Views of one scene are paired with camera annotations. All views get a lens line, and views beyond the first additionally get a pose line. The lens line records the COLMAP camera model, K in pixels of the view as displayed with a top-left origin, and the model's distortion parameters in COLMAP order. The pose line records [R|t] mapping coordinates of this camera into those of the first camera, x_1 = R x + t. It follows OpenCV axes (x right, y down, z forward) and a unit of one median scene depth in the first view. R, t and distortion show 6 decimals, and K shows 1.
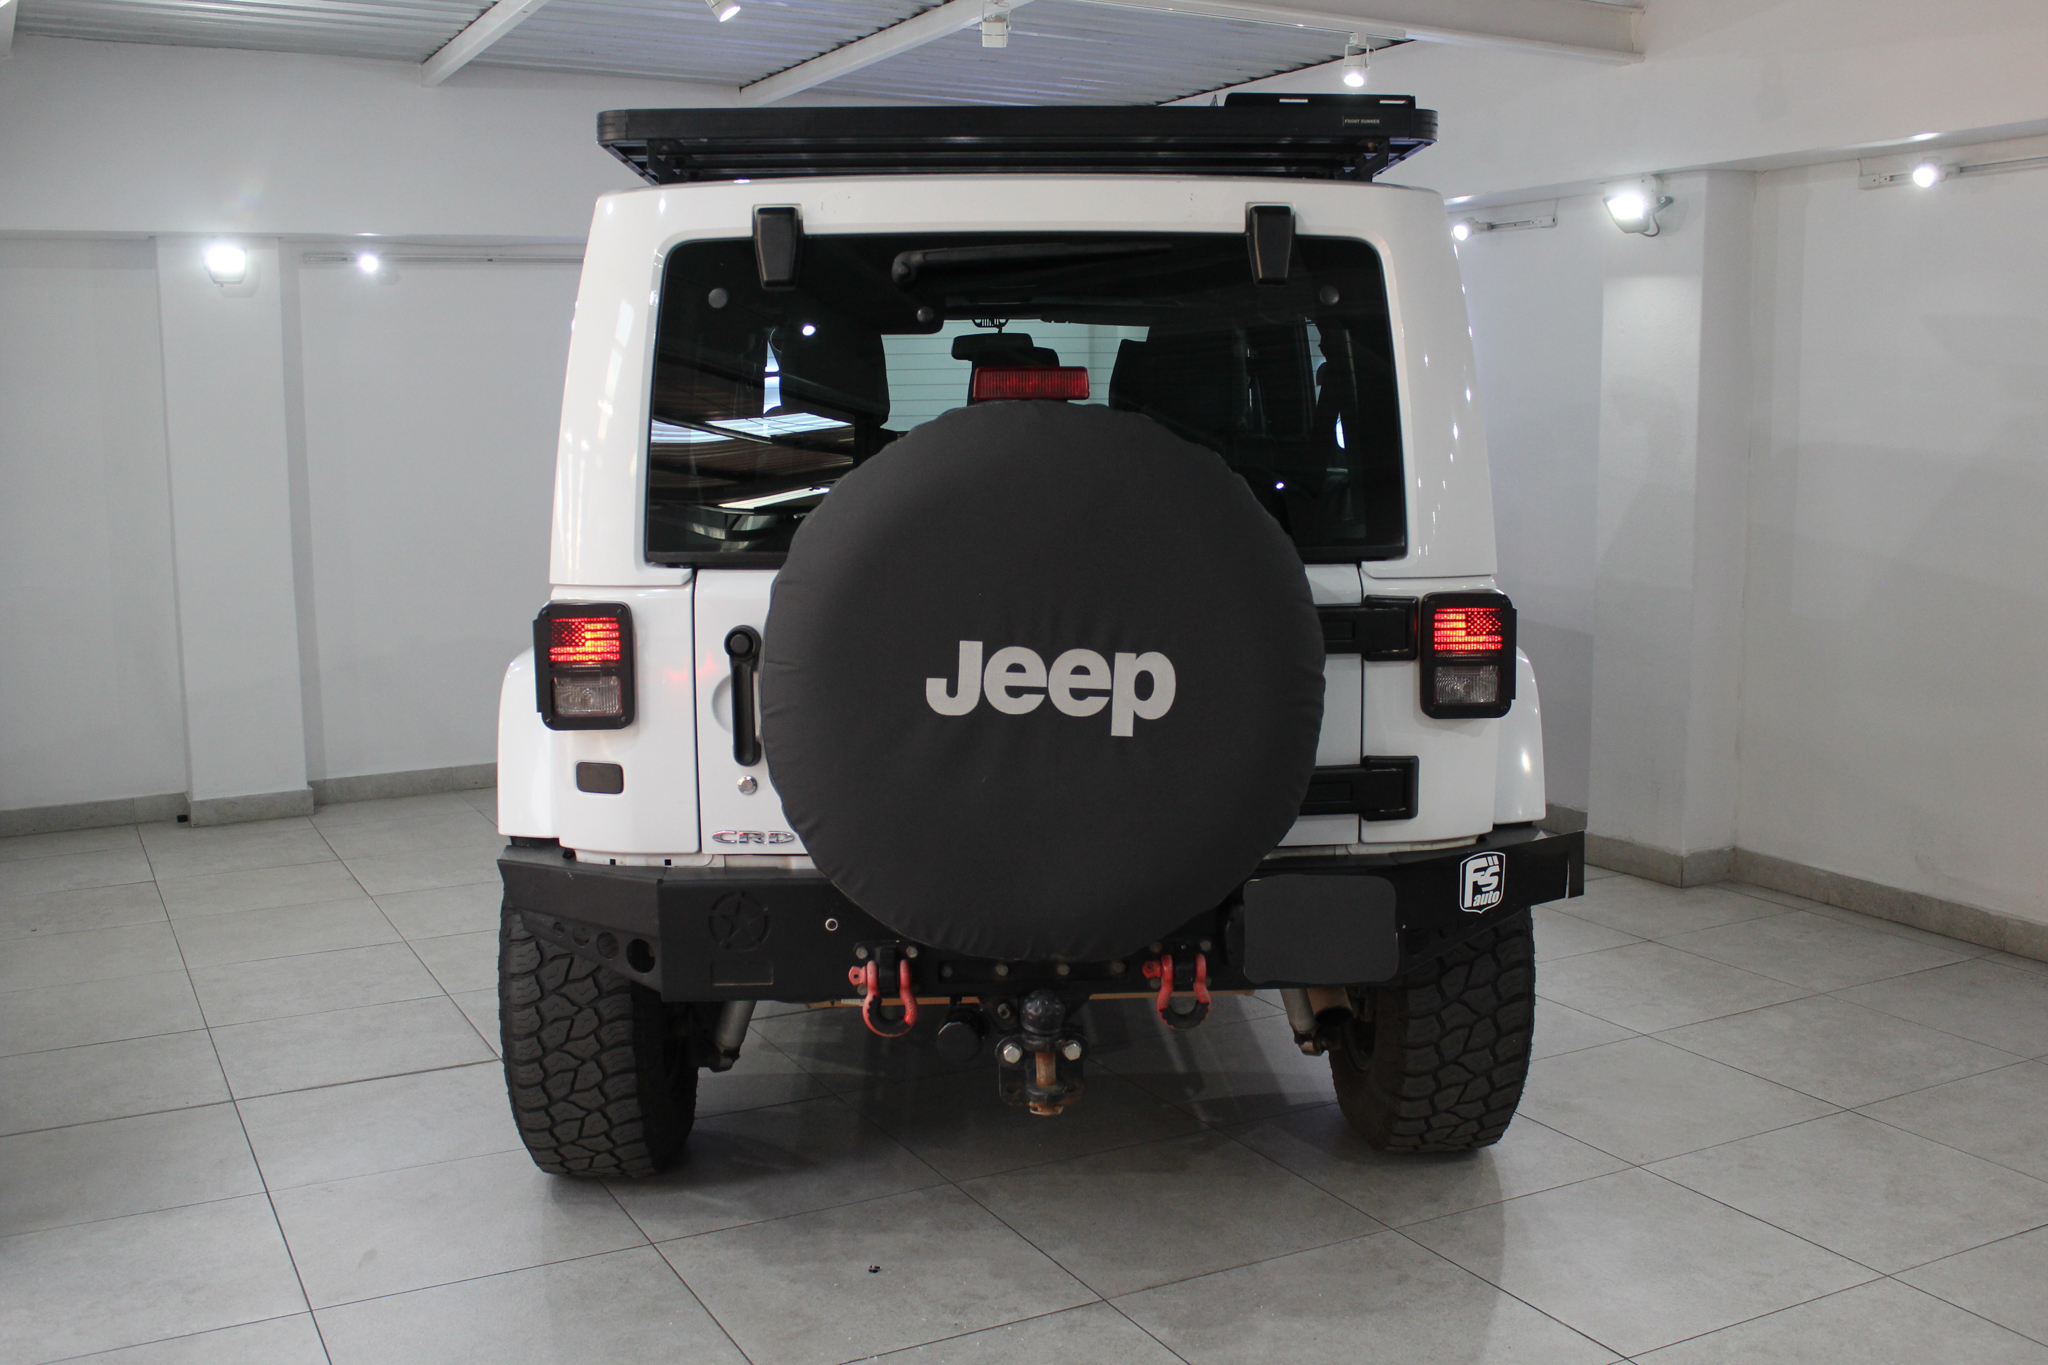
lens RADIAL K [[2120.1, 0, 1029.6], [0, 2120.1, 687.5], [0, 0, 1]] dist [-0.079811, 0.000000]
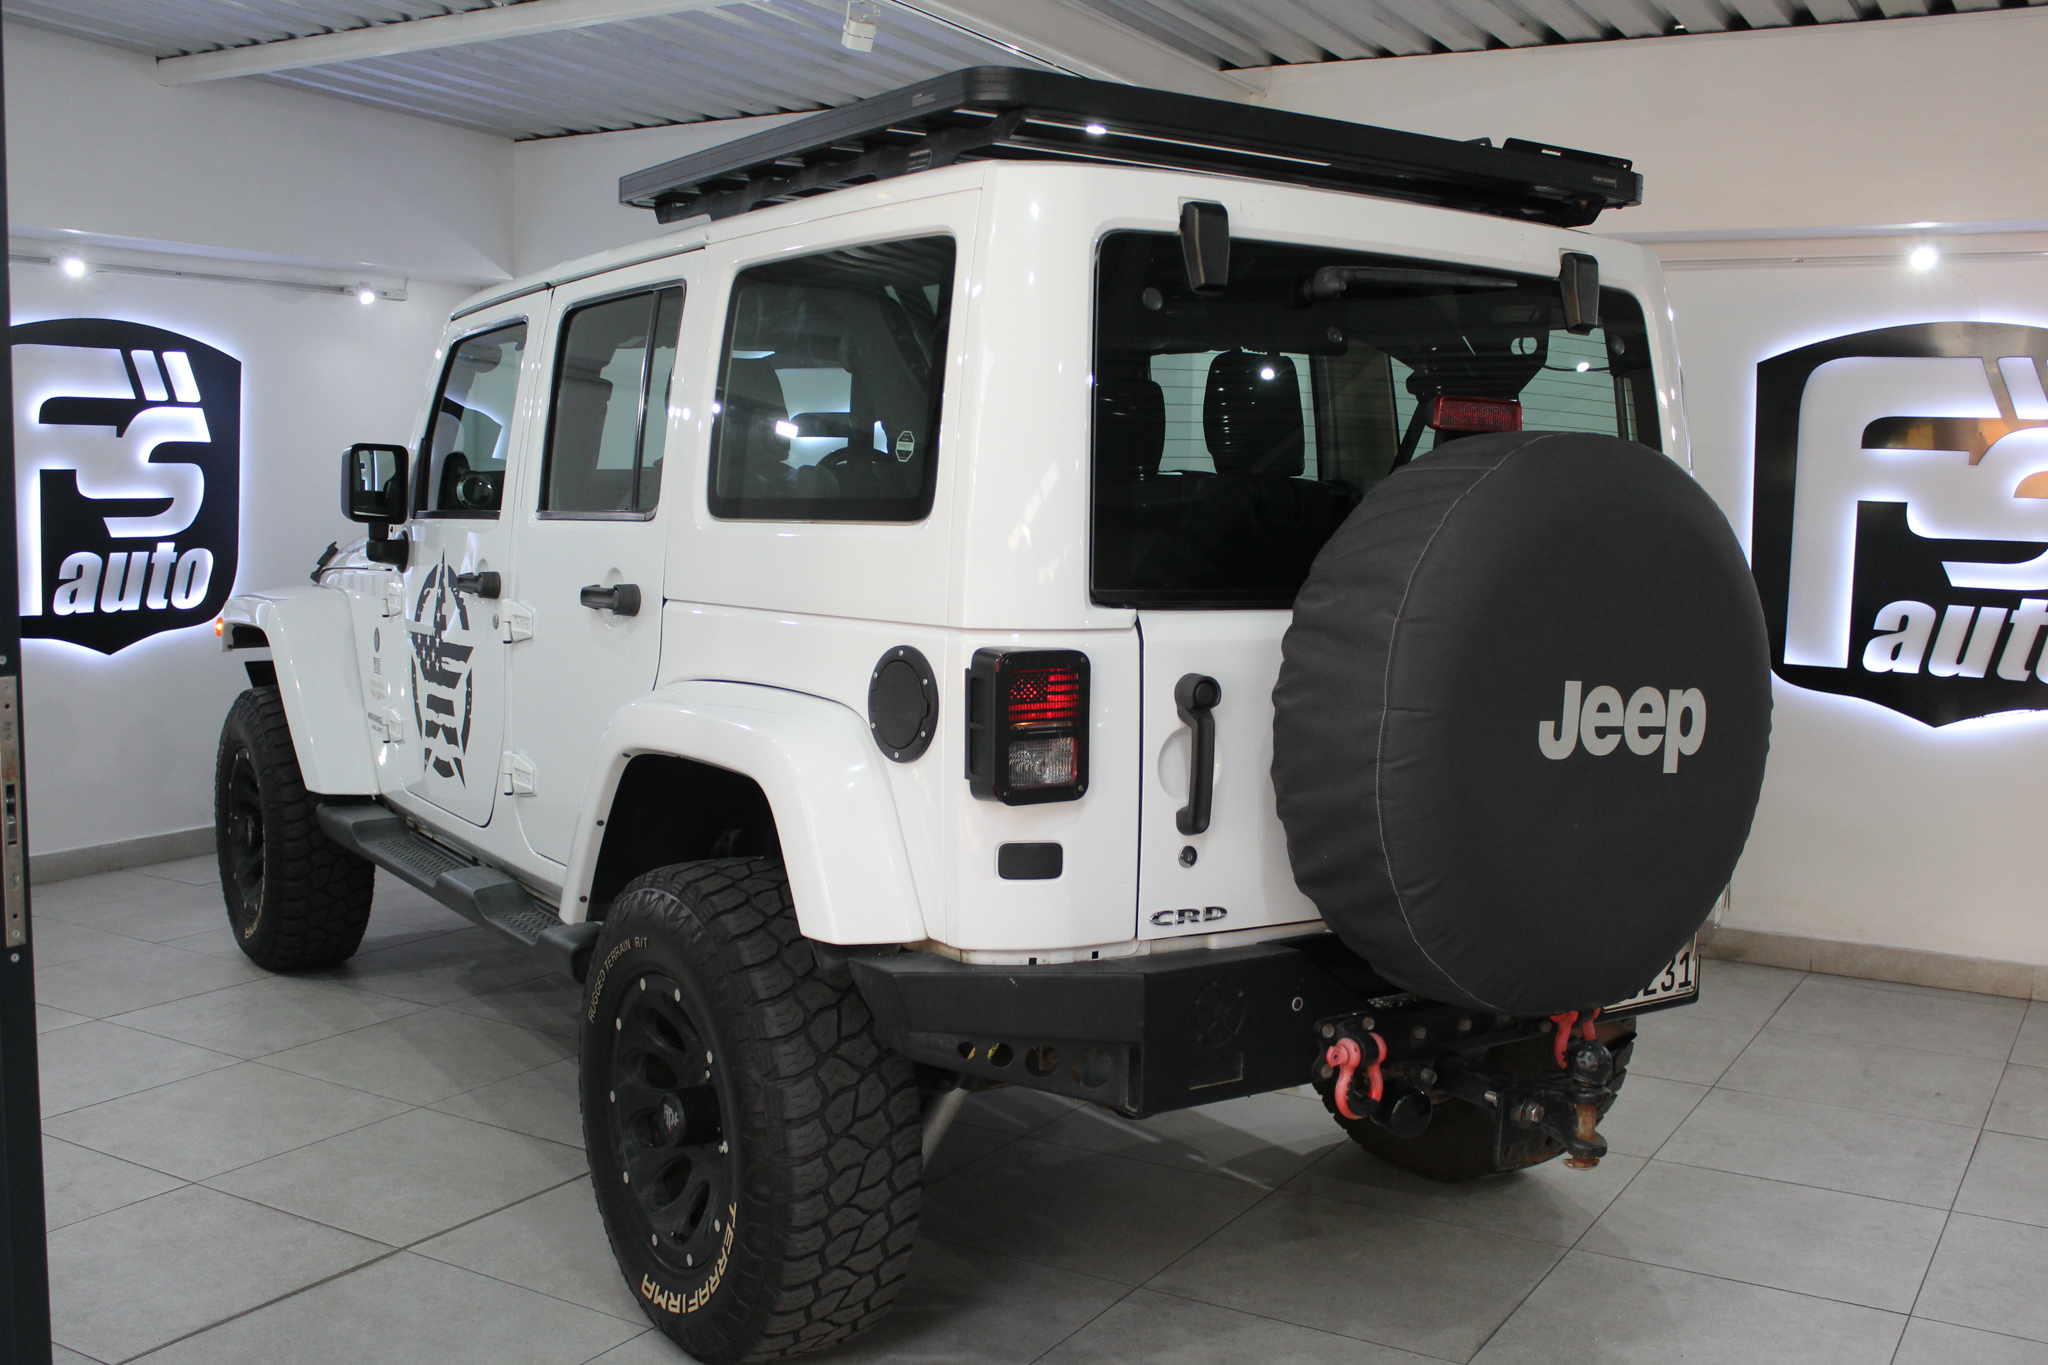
lens RADIAL K [[2120.1, 0, 1025.7], [0, 2120.1, 677.4], [0, 0, 1]] dist [-0.079811, 0.000000]
pose [[0.832409, -0.021283, 0.553753, -0.675633], [0.041069, 0.998884, -0.023344, -0.010132], [-0.552638, 0.042174, 0.832354, 0.307498]]
